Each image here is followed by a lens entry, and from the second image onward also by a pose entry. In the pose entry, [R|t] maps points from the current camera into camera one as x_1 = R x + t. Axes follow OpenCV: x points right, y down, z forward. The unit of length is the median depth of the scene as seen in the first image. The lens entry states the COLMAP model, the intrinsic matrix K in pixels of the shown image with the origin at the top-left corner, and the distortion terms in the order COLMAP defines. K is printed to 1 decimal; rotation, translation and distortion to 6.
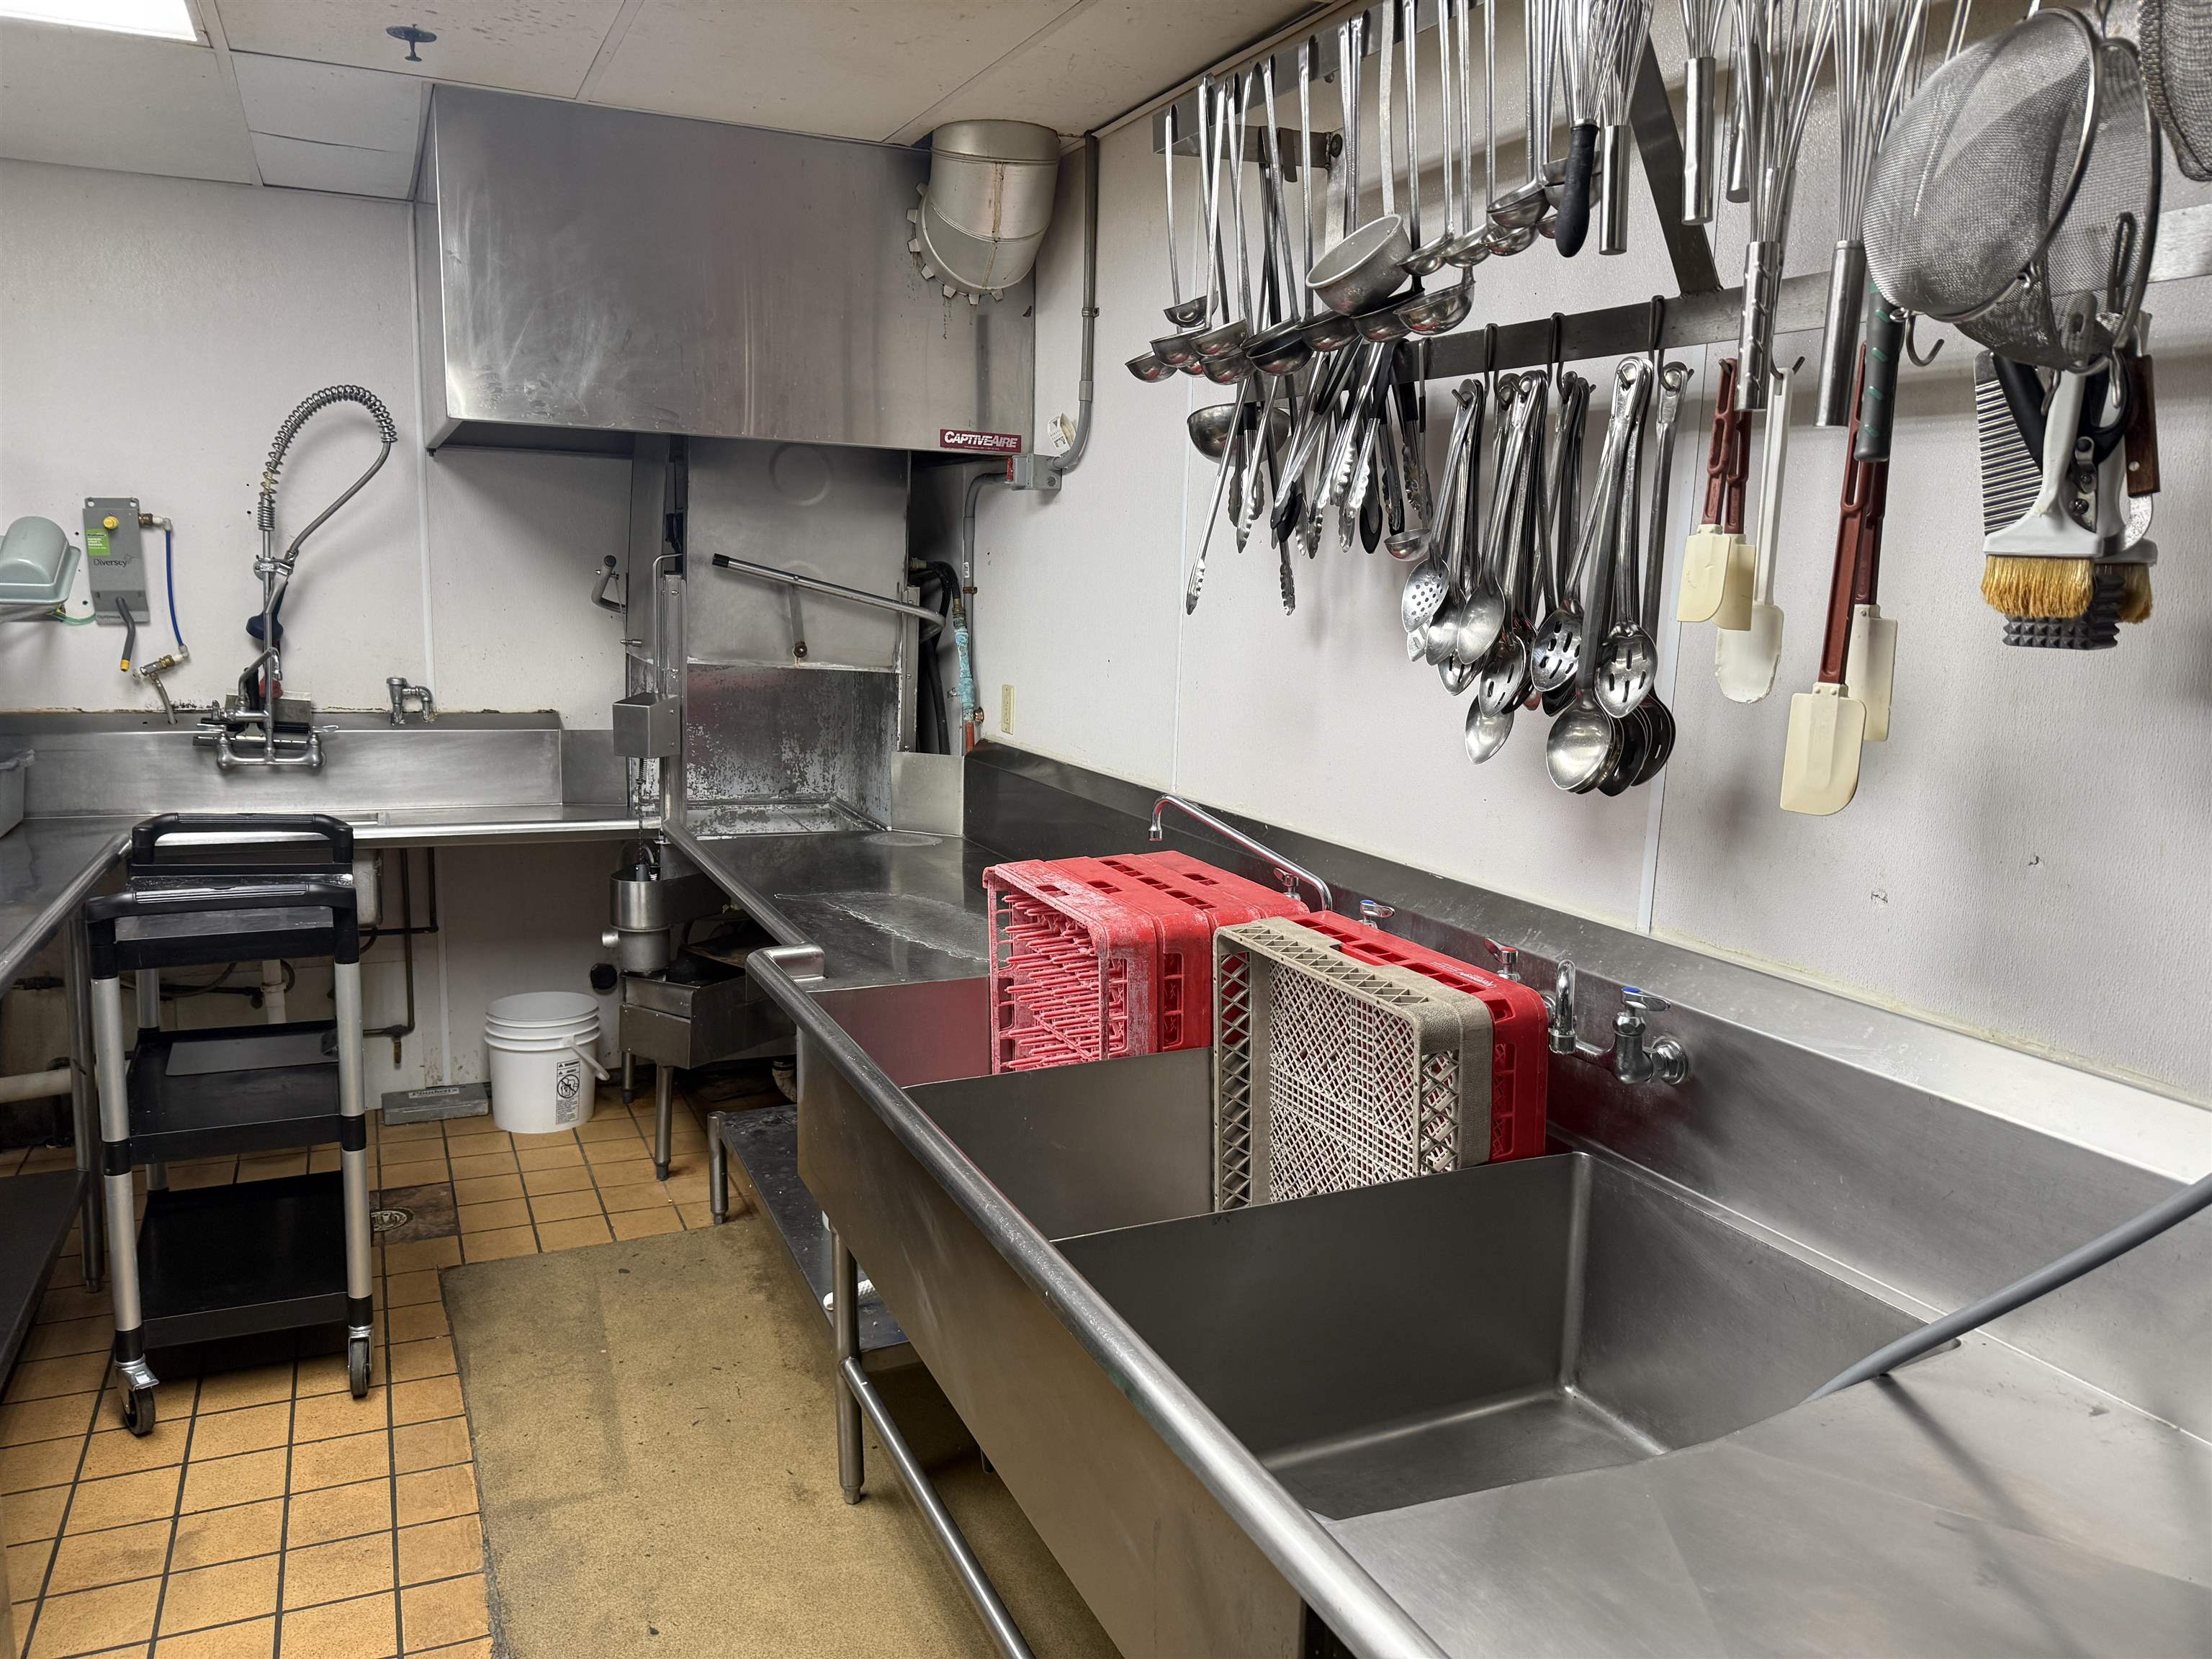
lens RADIAL K [[1570.1, 0, 1105.1], [0, 1570.1, 823.8], [0, 0, 1]] dist [0.041000, -0.062047]
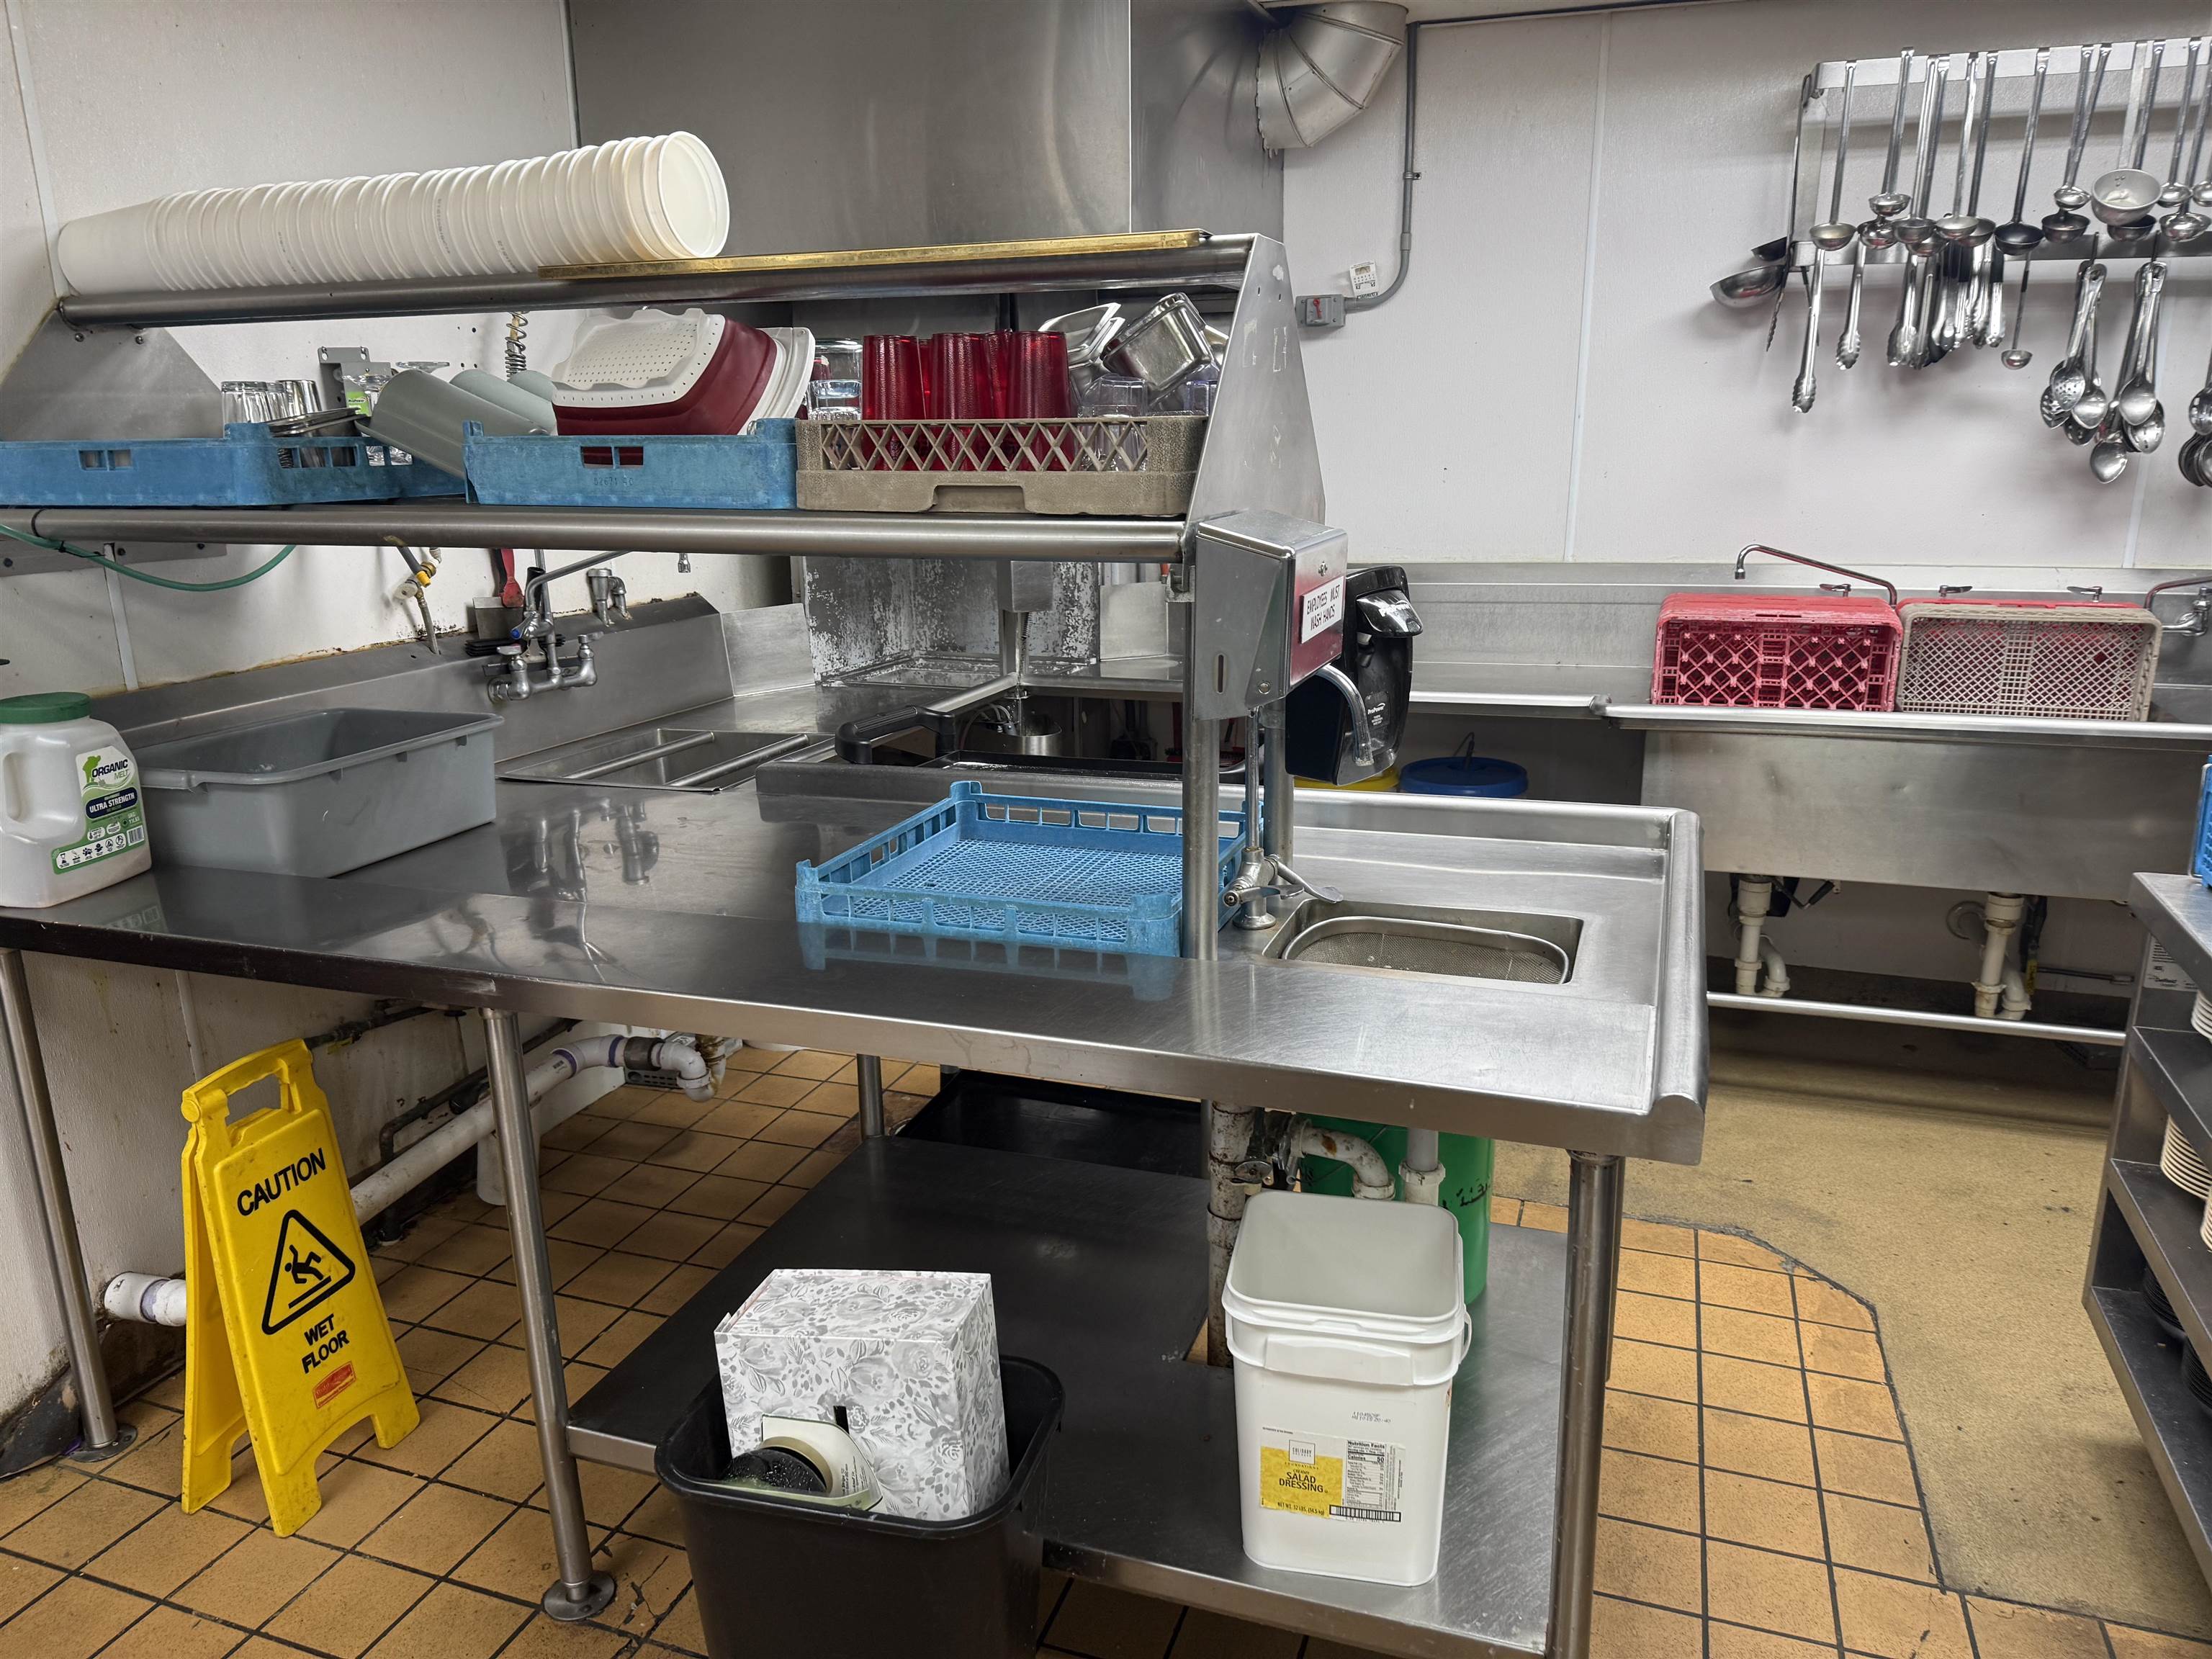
lens RADIAL K [[1570.1, 0, 1105.4], [0, 1570.1, 834.9], [0, 0, 1]] dist [0.041000, -0.062047]
pose [[0.698922, -0.219395, 0.680715, -0.900833], [0.150652, 0.975594, 0.159753, -0.051114], [-0.699150, -0.009104, 0.714917, 0.234511]]
